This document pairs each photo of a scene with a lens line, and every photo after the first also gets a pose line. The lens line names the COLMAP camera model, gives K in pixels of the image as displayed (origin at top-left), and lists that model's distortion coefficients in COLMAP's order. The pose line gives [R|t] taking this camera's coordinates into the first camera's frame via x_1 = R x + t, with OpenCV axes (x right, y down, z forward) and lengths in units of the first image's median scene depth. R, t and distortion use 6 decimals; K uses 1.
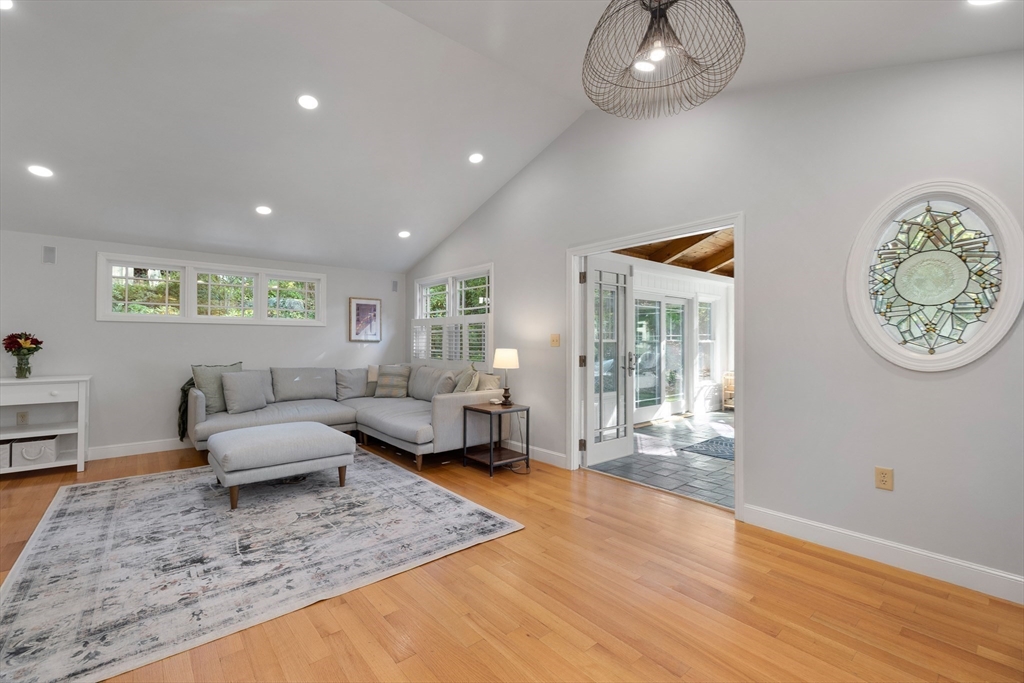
lens RADIAL K [[439.9, 0, 513.6], [0, 439.9, 339.1], [0, 0, 1]] dist [0.002567, -0.000286]
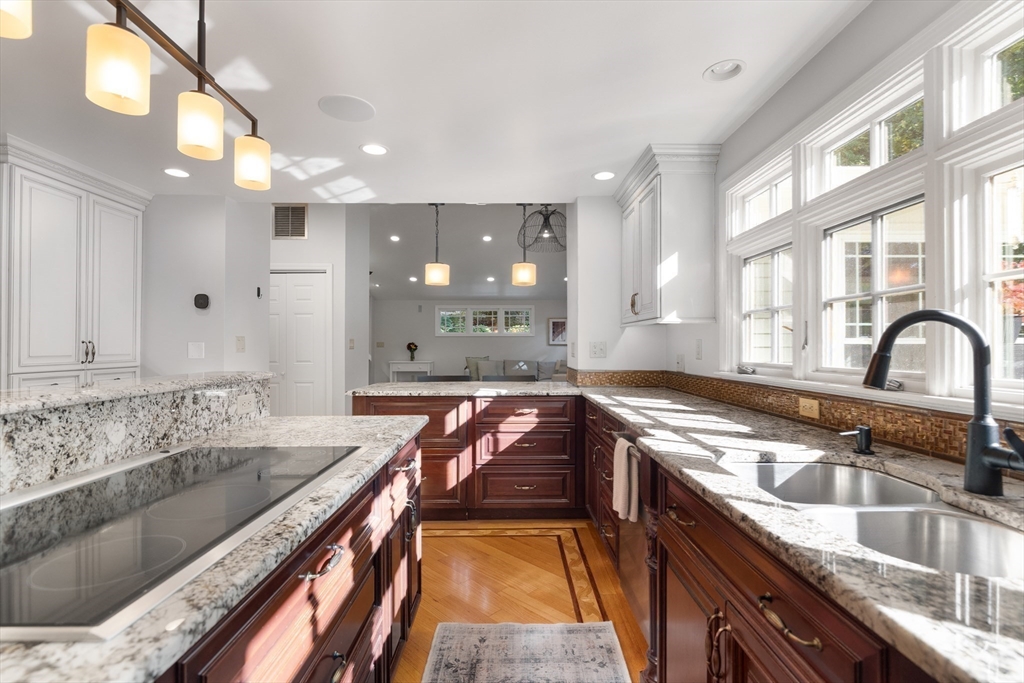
lens RADIAL K [[467.8, 0, 512.6], [0, 467.8, 344.0], [0, 0, 1]] dist [0.001409, 0.000508]
pose [[0.768970, -0.006291, -0.639254, 1.346053], [0.009073, 0.999958, 0.001072, -0.004628], [0.639220, -0.006625, 0.768995, -0.878482]]
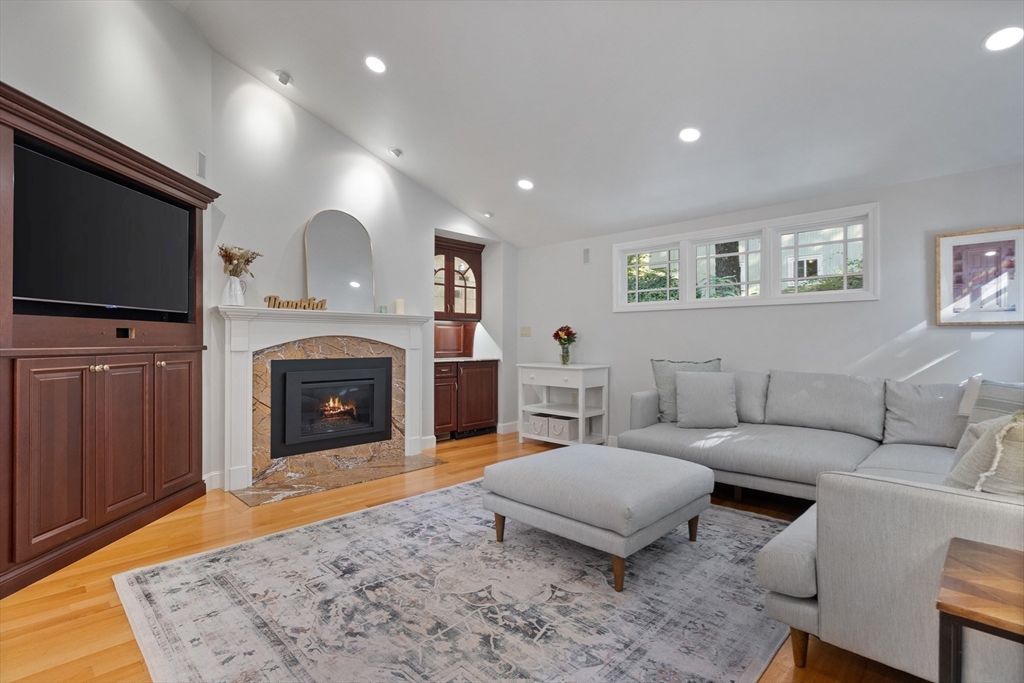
lens RADIAL K [[488.2, 0, 514.9], [0, 488.2, 339.0], [0, 0, 1]] dist [-0.005122, 0.002232]
pose [[0.097897, -0.006470, -0.995175, 0.245386], [0.007501, 0.999955, -0.005763, 0.038877], [0.995168, -0.006900, 0.097942, 1.045117]]
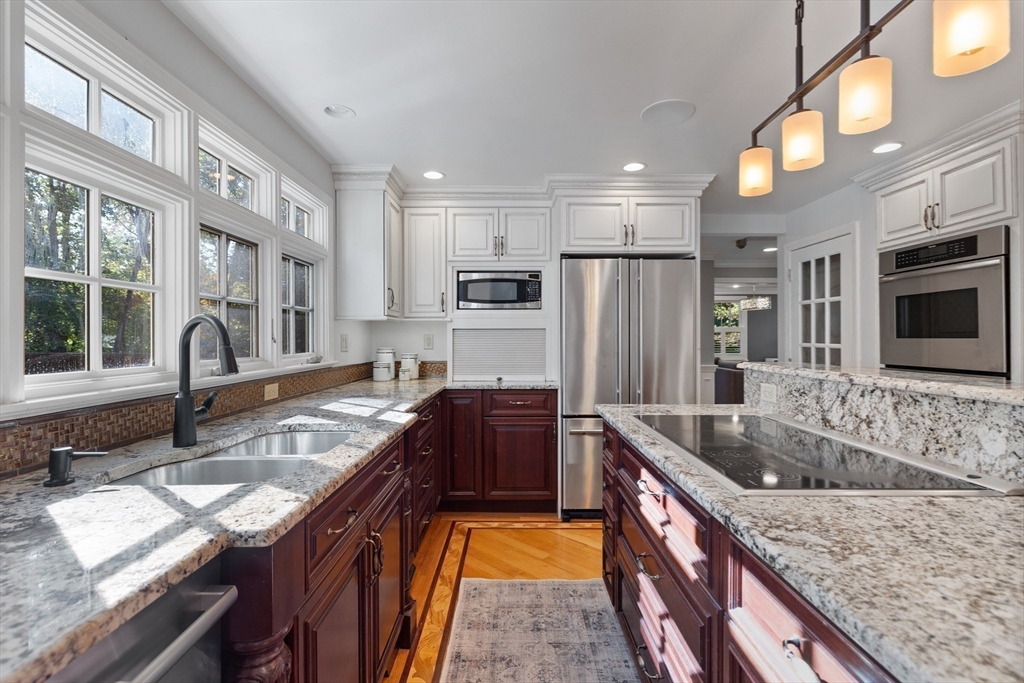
lens RADIAL K [[467.8, 0, 515.1], [0, 467.8, 339.7], [0, 0, 1]] dist [0.001409, 0.000508]
pose [[-0.766981, -0.003835, 0.641659, -3.060465], [-0.005899, 0.999982, -0.001075, 0.014125], [-0.641643, -0.004609, -0.766990, 4.471550]]
